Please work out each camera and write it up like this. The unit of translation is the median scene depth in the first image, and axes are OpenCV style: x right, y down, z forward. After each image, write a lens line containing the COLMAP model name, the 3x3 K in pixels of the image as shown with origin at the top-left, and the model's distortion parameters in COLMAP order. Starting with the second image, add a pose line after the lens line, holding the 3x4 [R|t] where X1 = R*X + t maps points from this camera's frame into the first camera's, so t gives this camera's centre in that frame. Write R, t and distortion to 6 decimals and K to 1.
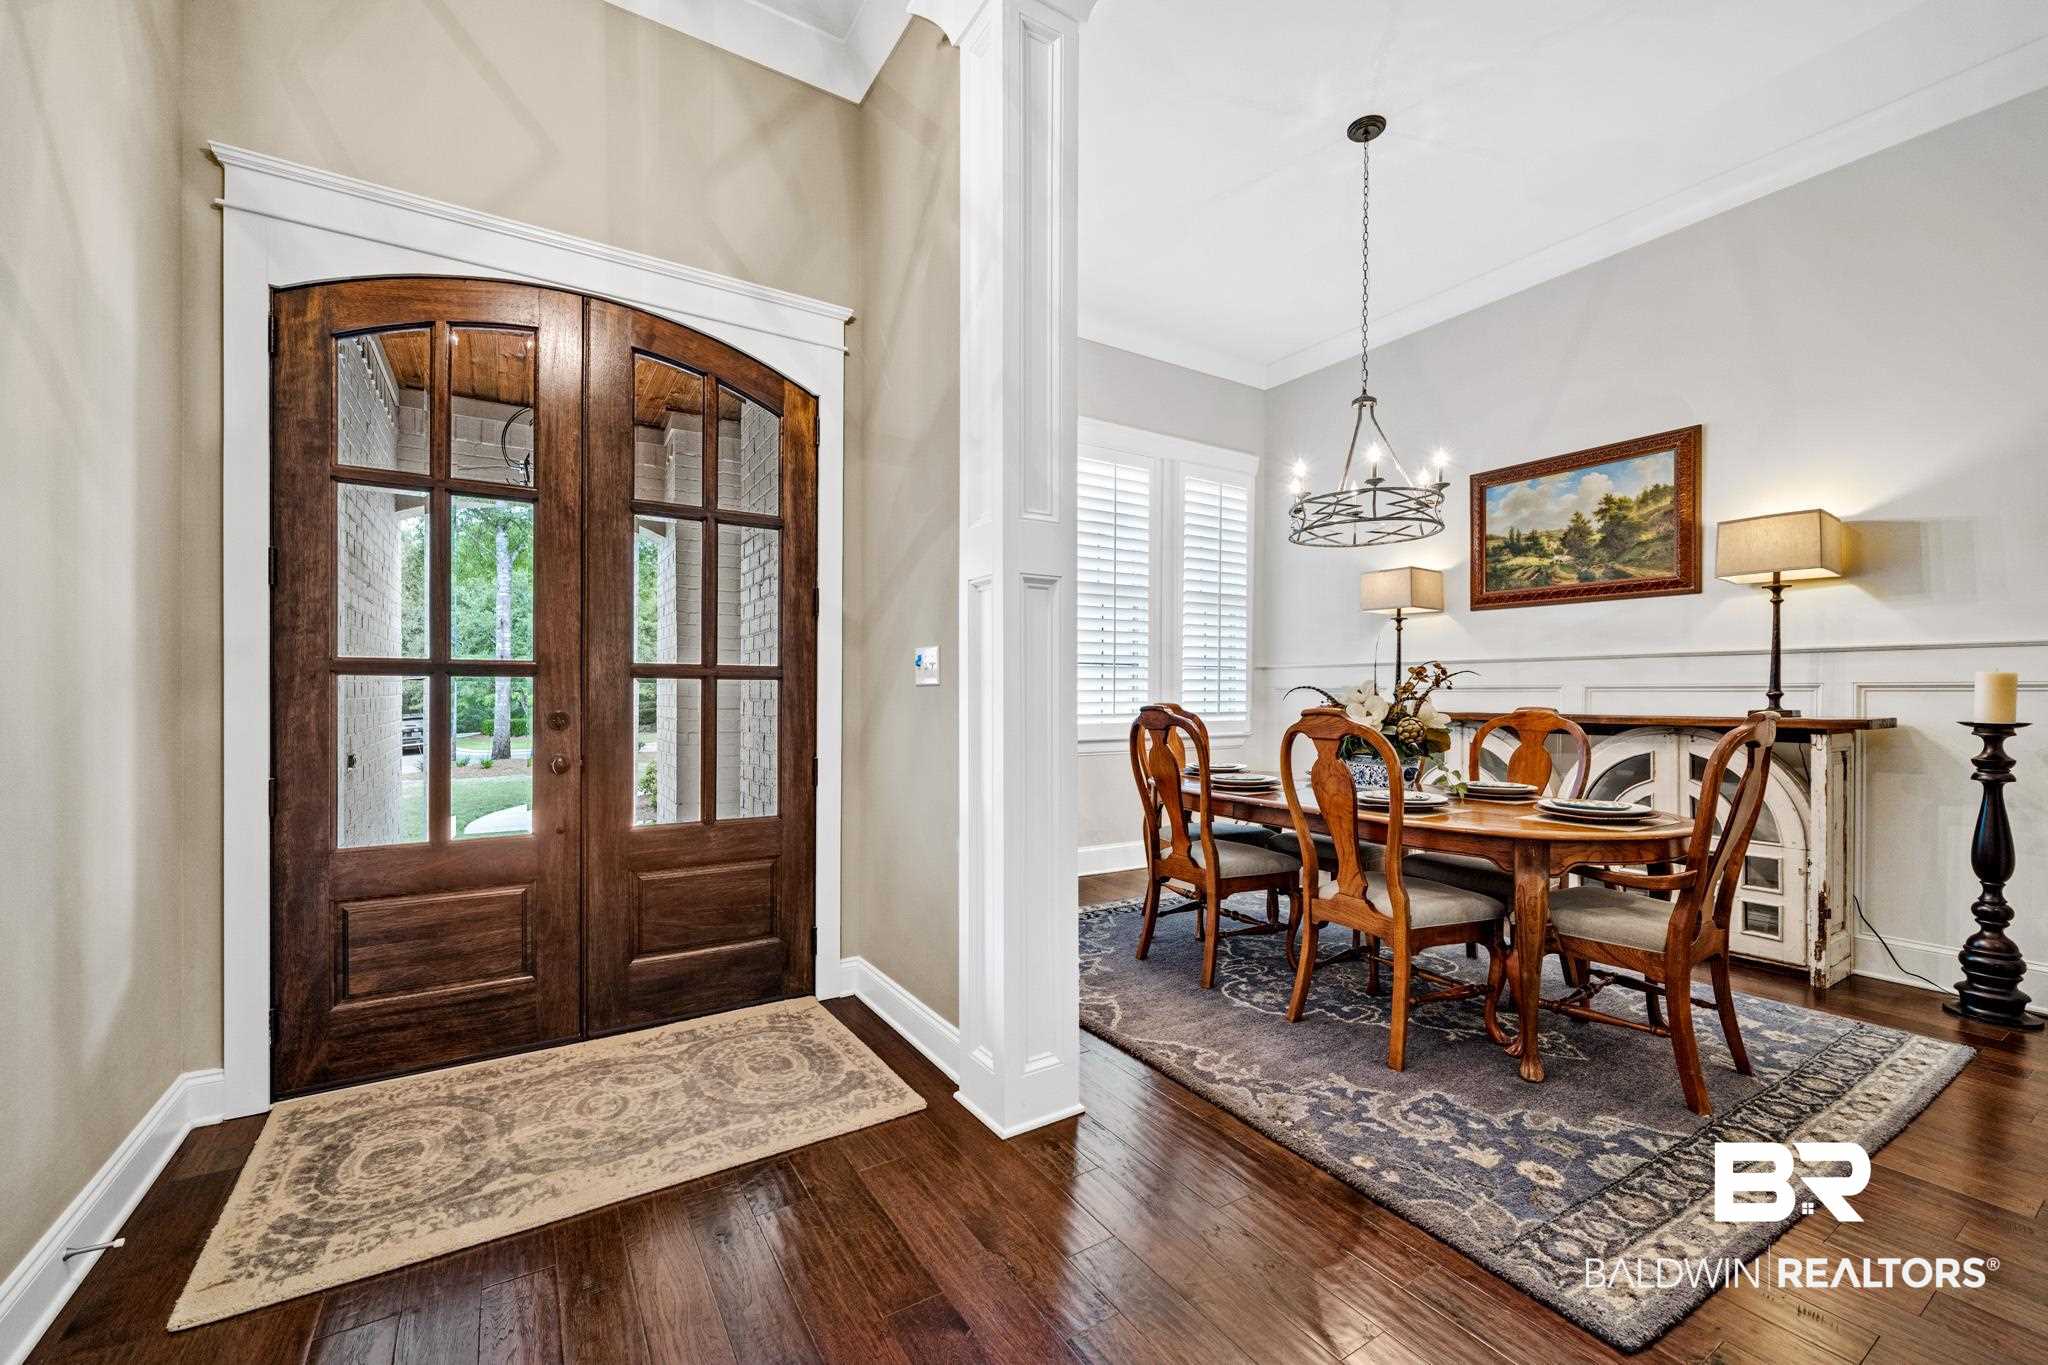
lens RADIAL K [[819.7, 0, 1021.3], [0, 819.7, 691.6], [0, 0, 1]] dist [-0.002107, -0.000282]
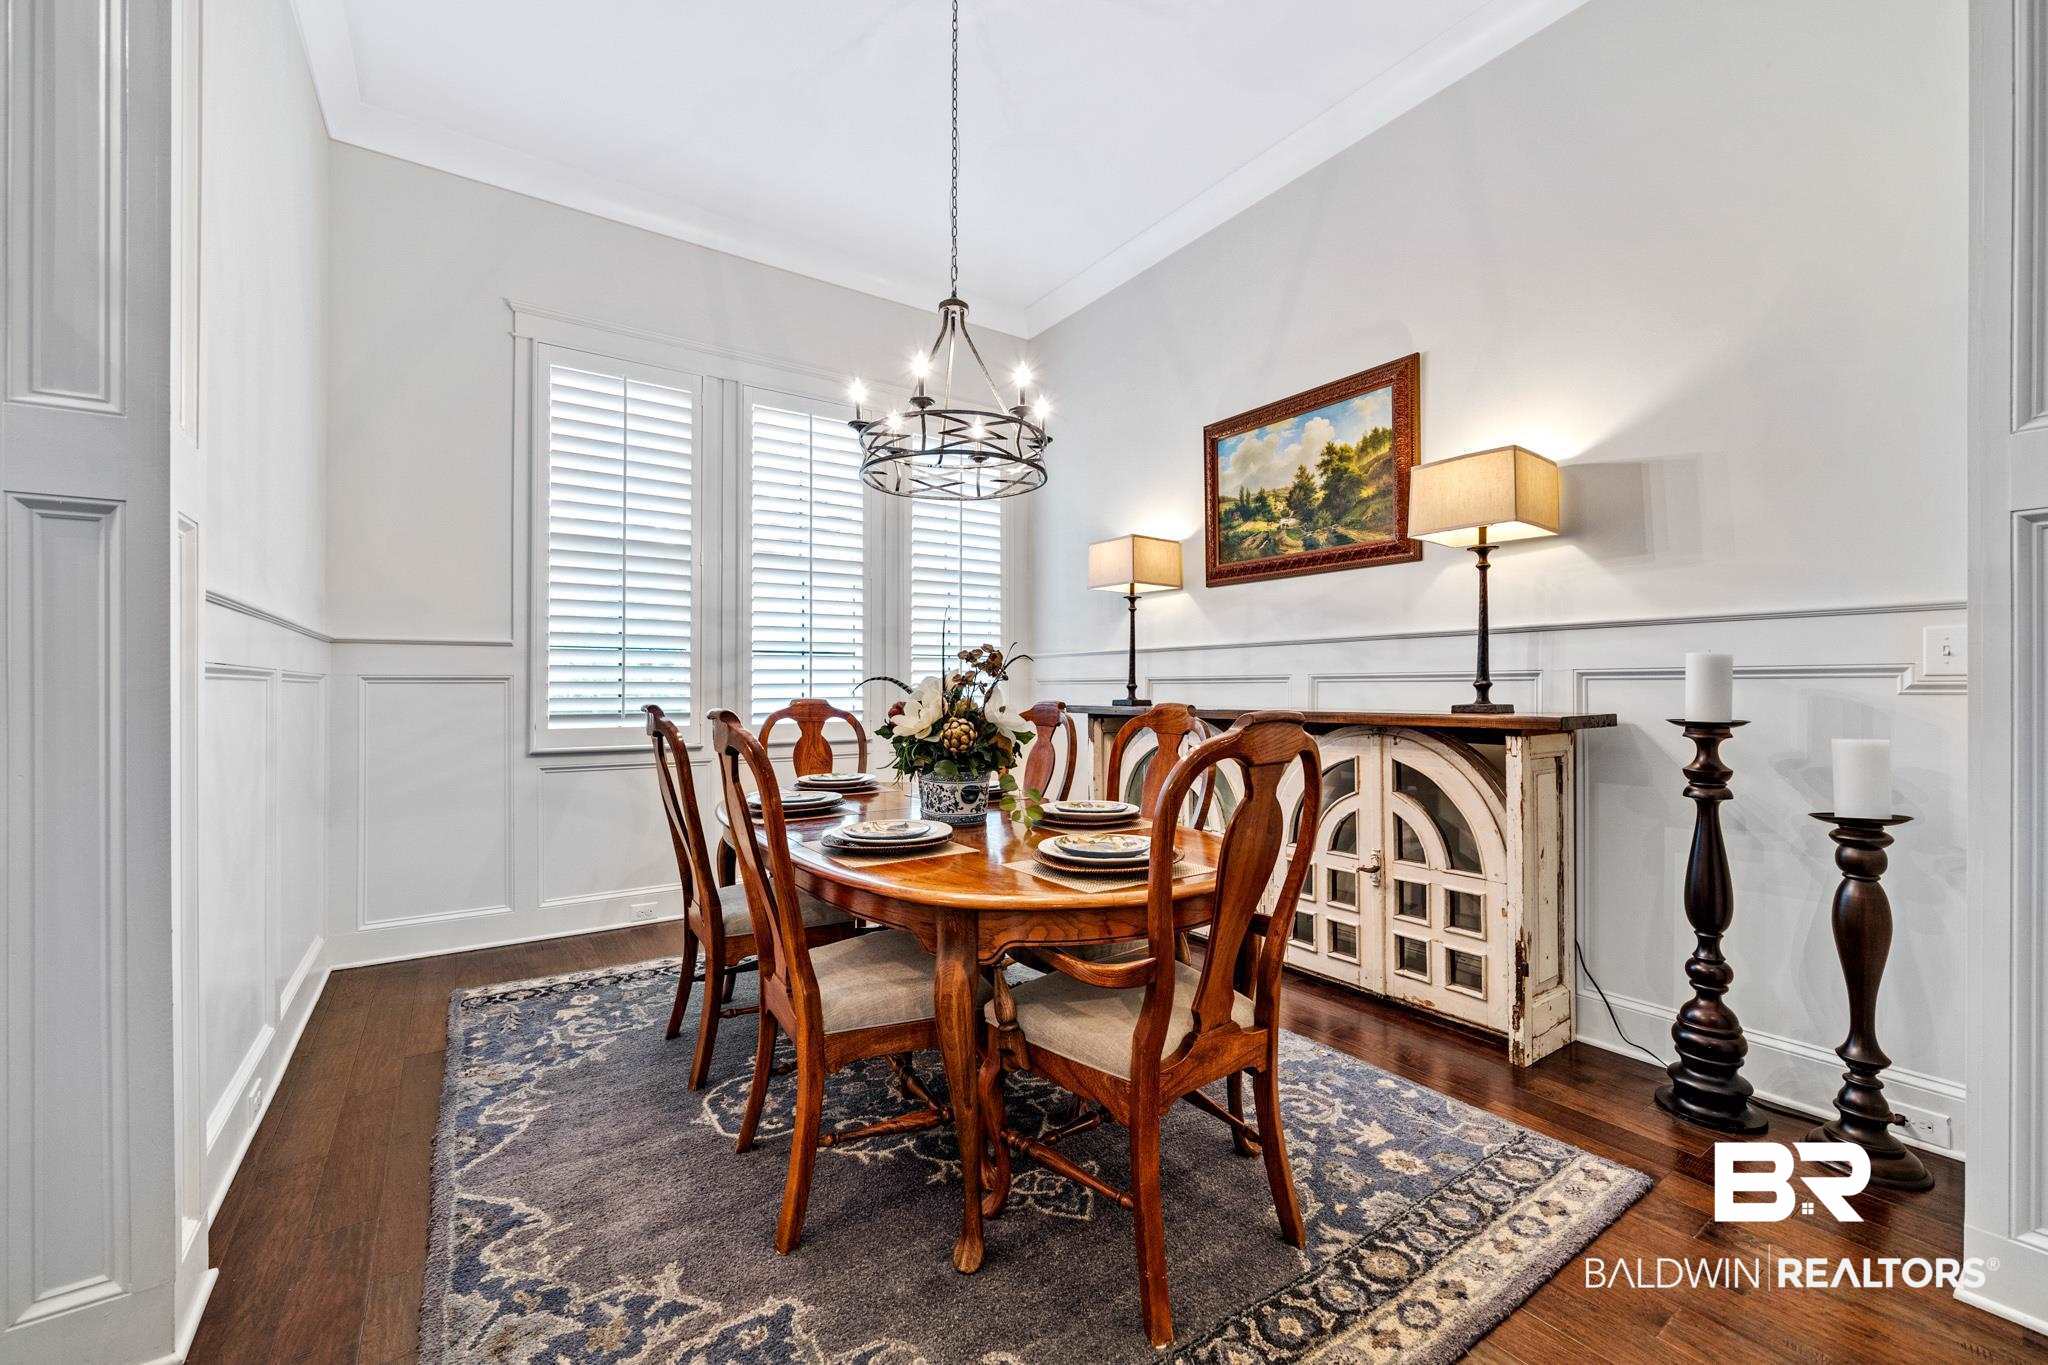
lens RADIAL K [[819.7, 0, 1020.8], [0, 819.7, 679.6], [0, 0, 1]] dist [-0.002107, -0.000282]
pose [[0.999150, -0.005382, 0.040879, 0.450238], [0.005693, 0.999956, -0.007496, 0.001878], [-0.040836, 0.007722, 0.999136, 0.231785]]
